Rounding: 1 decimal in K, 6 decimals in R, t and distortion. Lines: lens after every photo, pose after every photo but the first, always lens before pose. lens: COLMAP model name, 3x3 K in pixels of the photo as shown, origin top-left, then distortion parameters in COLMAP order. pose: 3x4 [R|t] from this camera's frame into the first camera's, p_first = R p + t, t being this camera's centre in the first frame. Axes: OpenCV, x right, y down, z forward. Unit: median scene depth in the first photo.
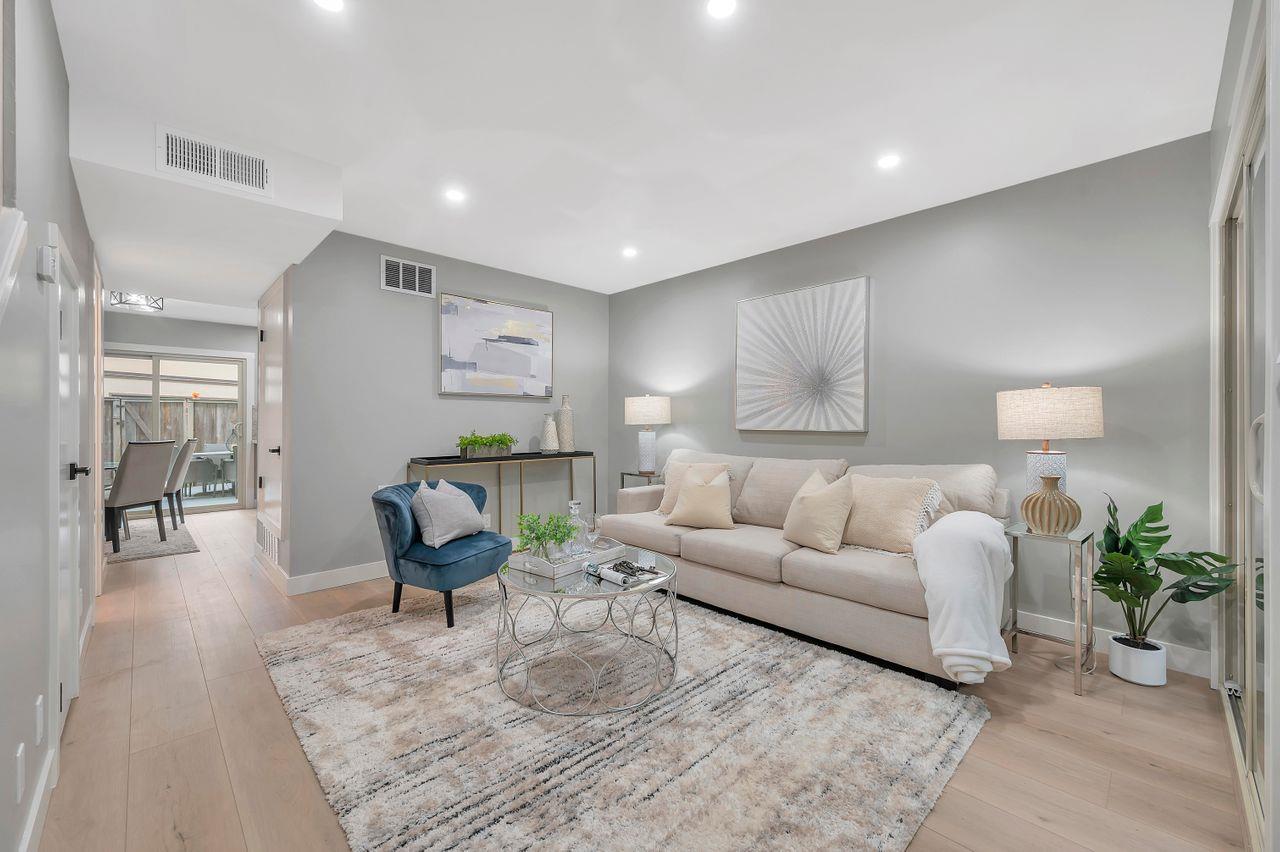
lens RADIAL K [[504.2, 0, 635.6], [0, 504.2, 431.9], [0, 0, 1]] dist [-0.003382, -0.000186]
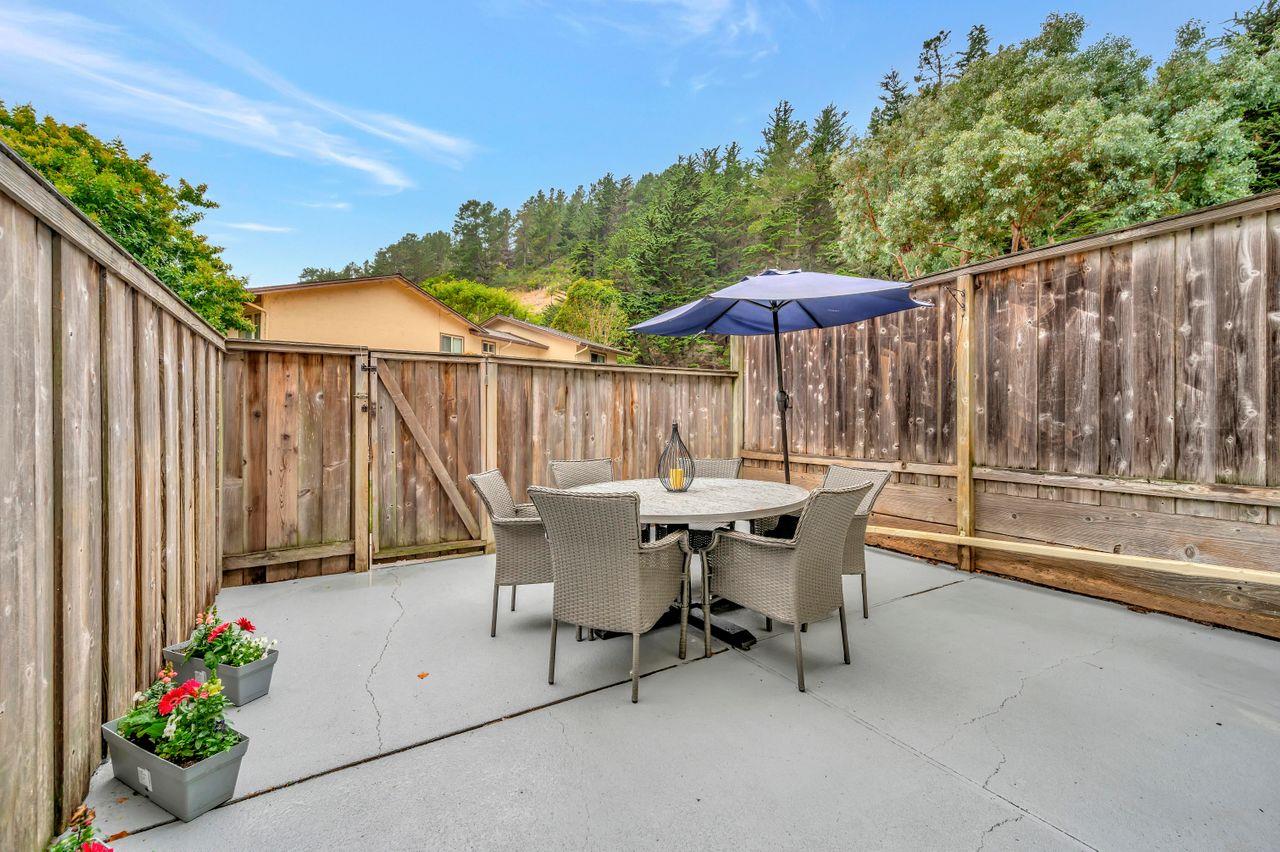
lens RADIAL K [[504.2, 0, 615.9], [0, 504.2, 420.0], [0, 0, 1]] dist [-0.003382, -0.000186]
pose [[0.977087, 0.026088, -0.211237, -0.702853], [-0.023395, 0.999610, 0.015238, -0.018257], [0.211553, -0.009947, 0.977316, 0.603759]]
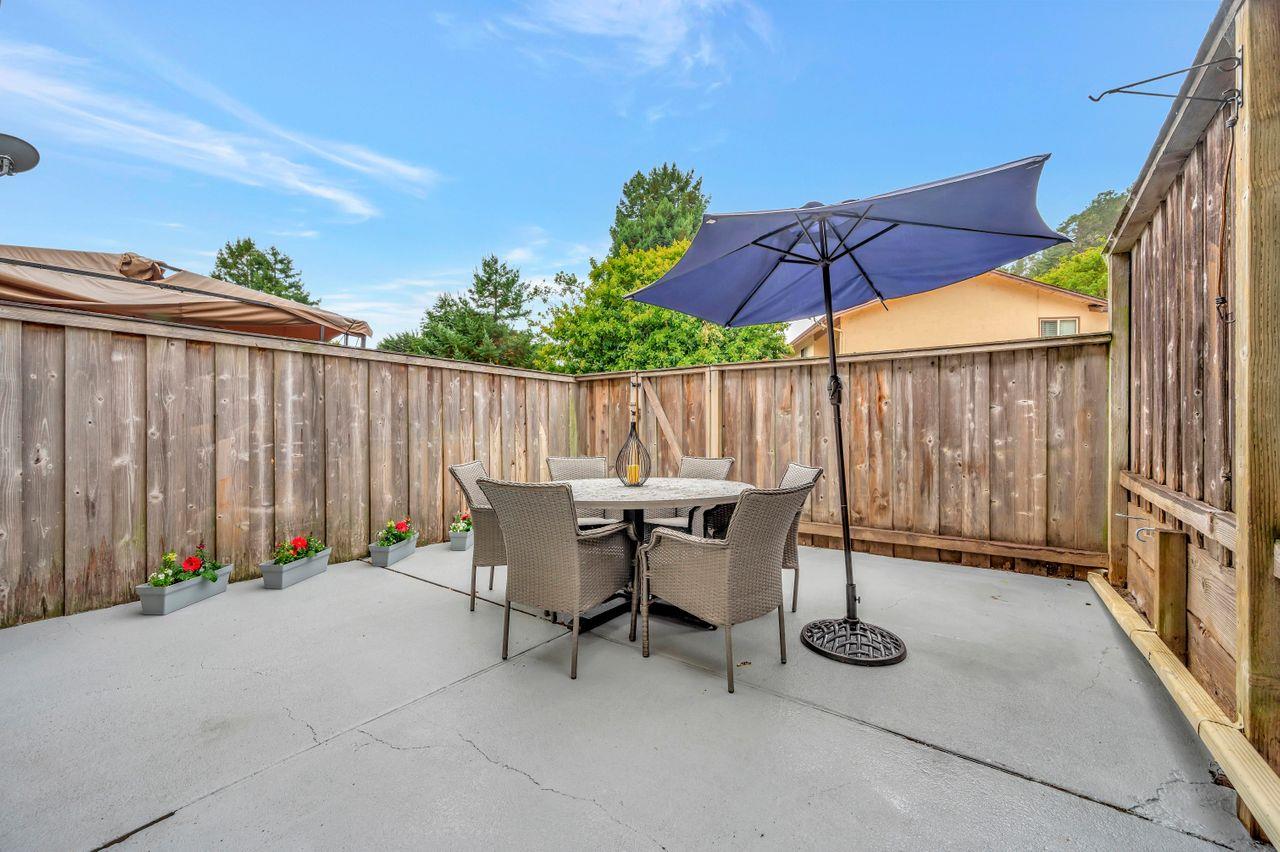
lens RADIAL K [[504.2, 0, 632.7], [0, 504.2, 423.8], [0, 0, 1]] dist [-0.003382, -0.000186]
pose [[0.197987, 0.026690, -0.979841, -0.415832], [0.008416, 0.999546, 0.028927, -0.021180], [0.980168, -0.013973, 0.197673, 0.840757]]
